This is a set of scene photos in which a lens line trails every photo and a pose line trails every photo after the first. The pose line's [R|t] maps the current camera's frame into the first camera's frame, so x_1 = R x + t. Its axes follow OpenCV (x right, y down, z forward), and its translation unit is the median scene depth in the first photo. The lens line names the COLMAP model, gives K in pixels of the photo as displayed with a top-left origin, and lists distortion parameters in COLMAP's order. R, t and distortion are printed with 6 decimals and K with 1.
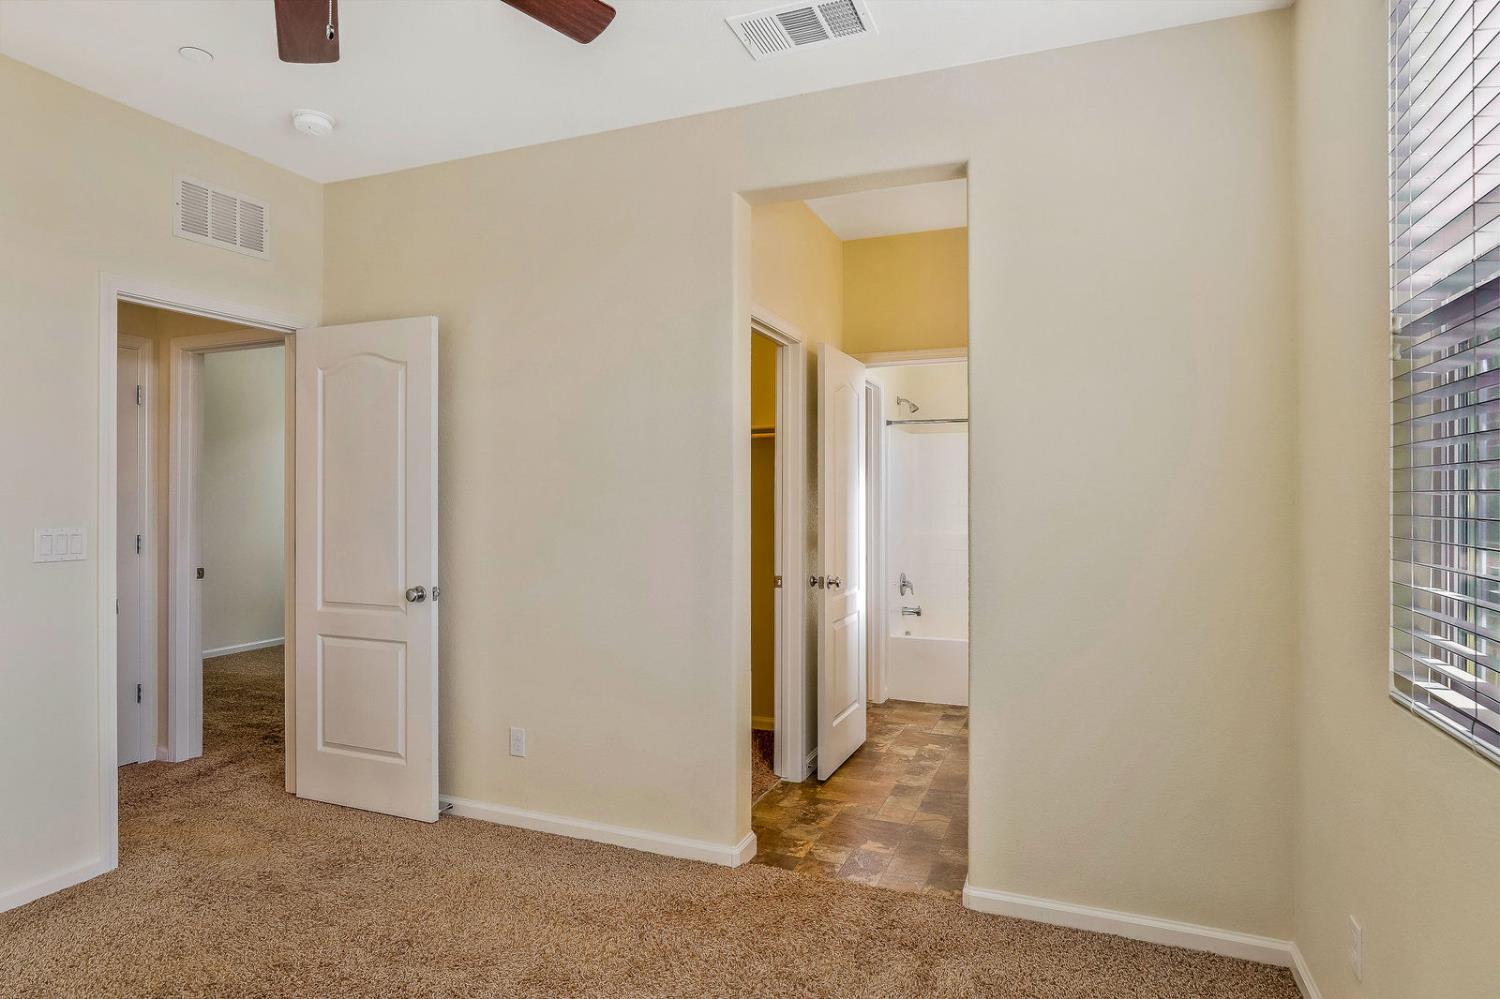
lens RADIAL K [[849.7, 0, 748.1], [0, 849.7, 497.0], [0, 0, 1]] dist [-0.008388, -0.000377]
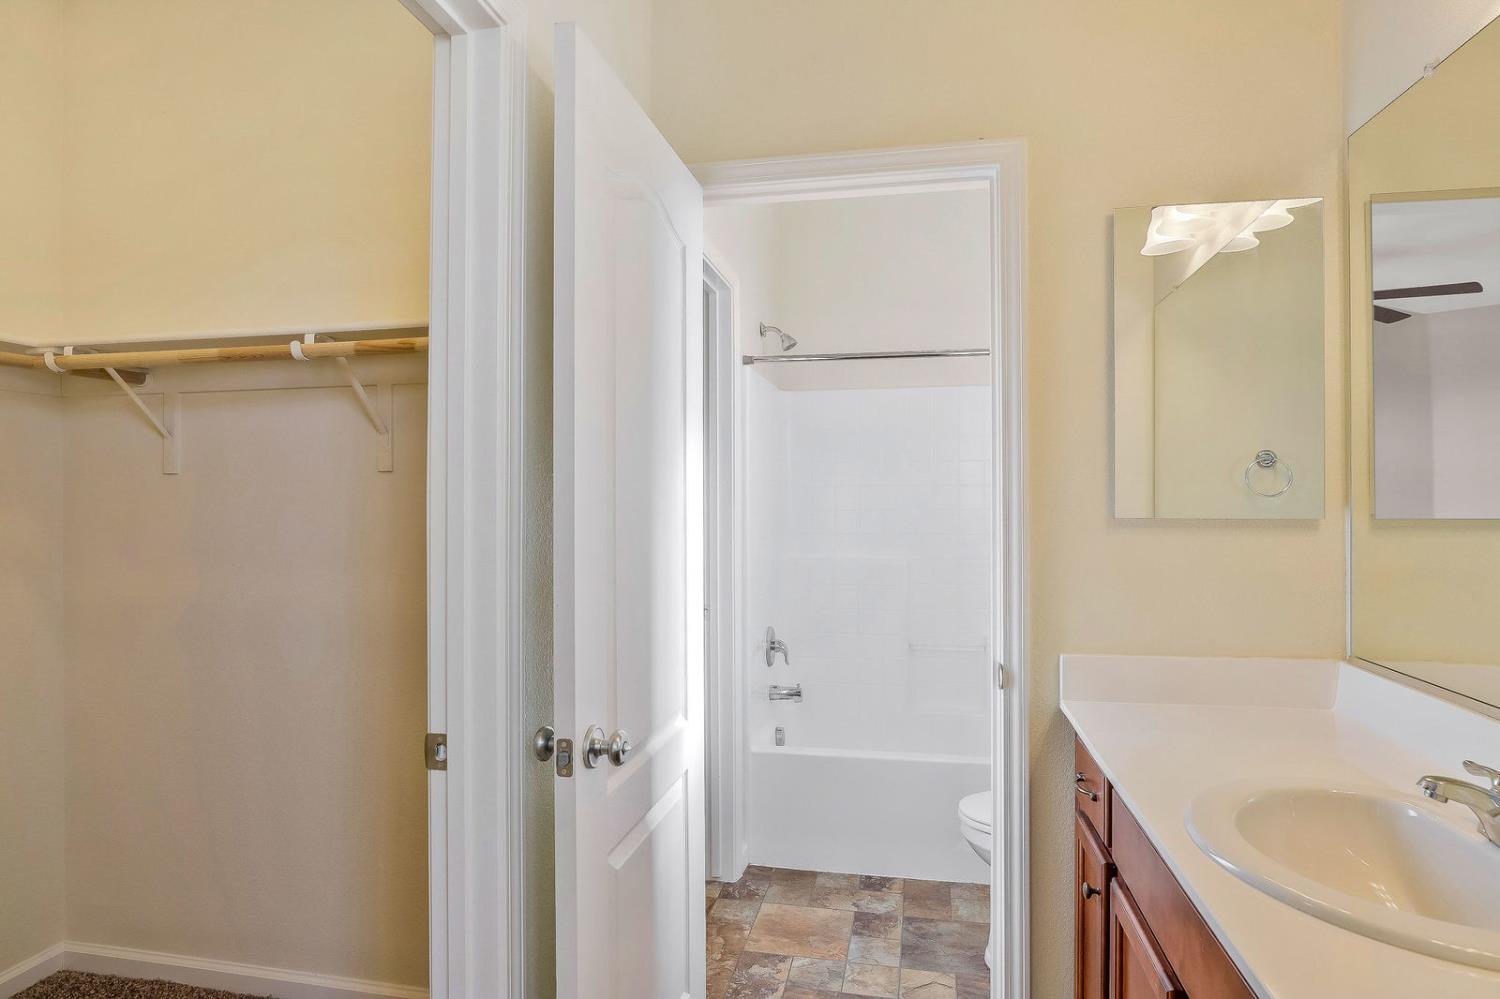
lens RADIAL K [[849.7, 0, 749.3], [0, 849.7, 498.0], [0, 0, 1]] dist [-0.008388, -0.000377]
pose [[0.983295, -0.003787, 0.181980, 0.069036], [0.003869, 0.999993, -0.000092, 0.001125], [-0.181978, 0.000795, 0.983302, 0.474438]]
